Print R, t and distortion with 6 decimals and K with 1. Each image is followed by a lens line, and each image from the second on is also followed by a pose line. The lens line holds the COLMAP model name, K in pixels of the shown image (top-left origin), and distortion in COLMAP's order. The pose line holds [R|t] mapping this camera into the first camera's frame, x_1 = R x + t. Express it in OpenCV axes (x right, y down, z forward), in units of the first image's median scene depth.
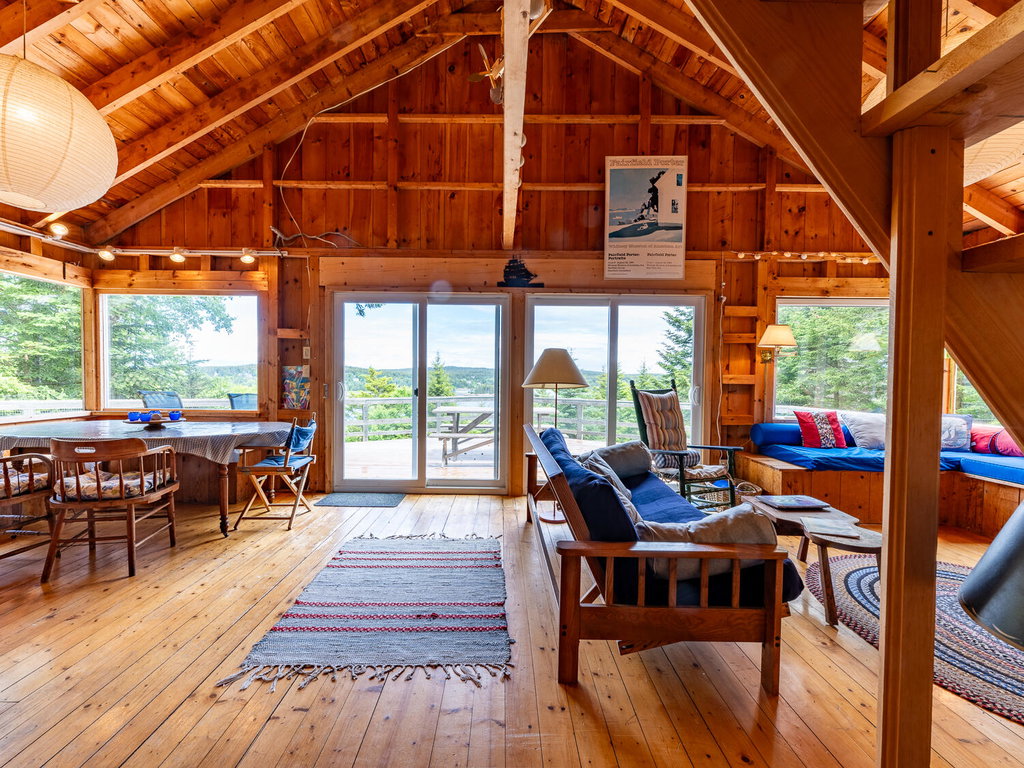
lens RADIAL K [[450.1, 0, 496.0], [0, 450.1, 385.2], [0, 0, 1]] dist [-0.000951, -0.000017]
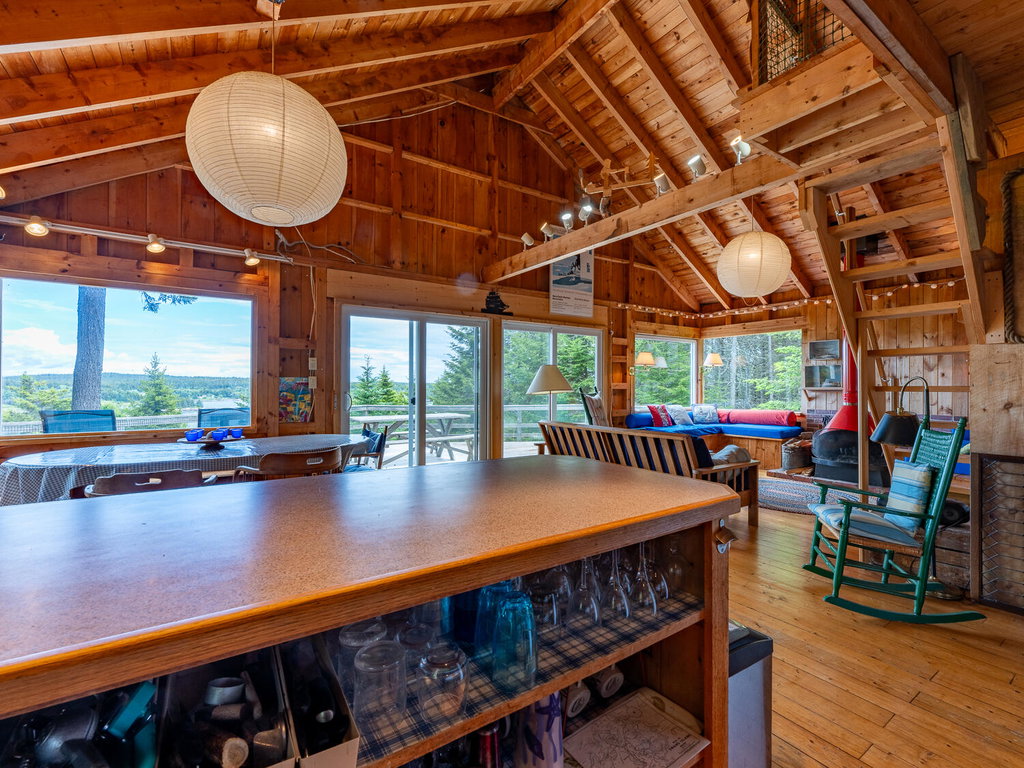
lens RADIAL K [[458.4, 0, 517.7], [0, 458.4, 380.3], [0, 0, 1]] dist [-0.002837, -0.000402]
pose [[0.818753, -0.004094, 0.574131, -0.629811], [0.020256, 0.999558, -0.021760, -0.005342], [-0.573789, 0.029446, 0.818474, -0.070065]]
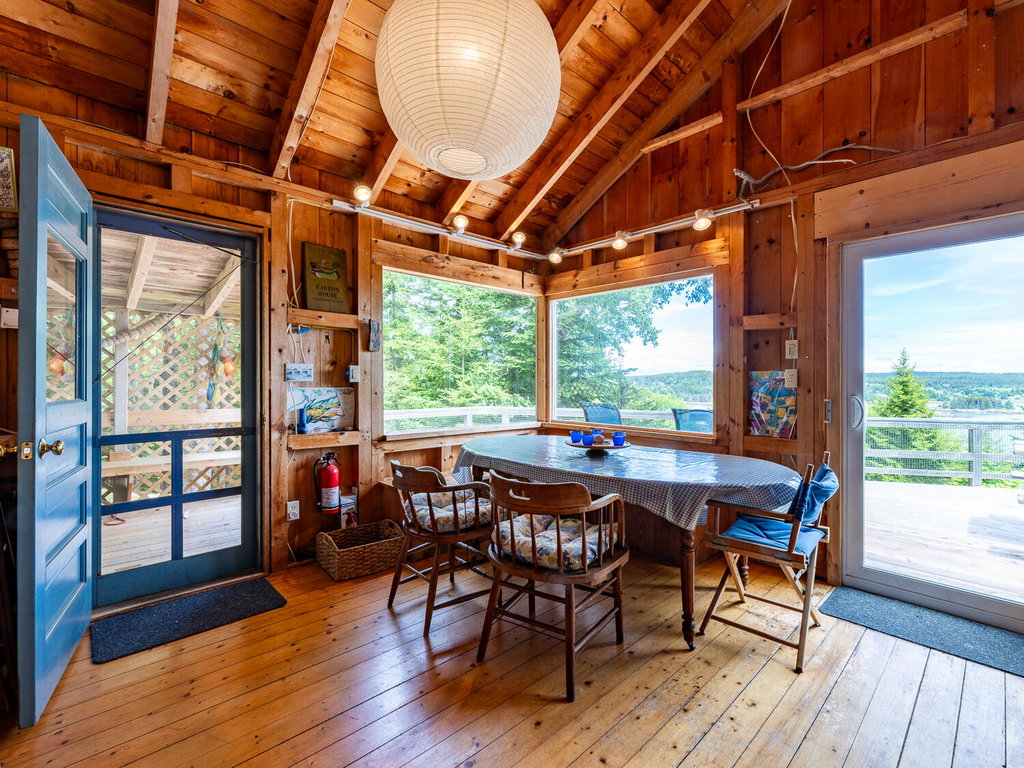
lens RADIAL K [[458.4, 0, 517.7], [0, 458.4, 380.3], [0, 0, 1]] dist [-0.002837, -0.000402]
pose [[0.690957, -0.008451, -0.722847, -0.222018], [-0.012829, 0.999631, -0.023951, -0.008057], [0.722782, 0.025822, 0.690593, 0.278293]]
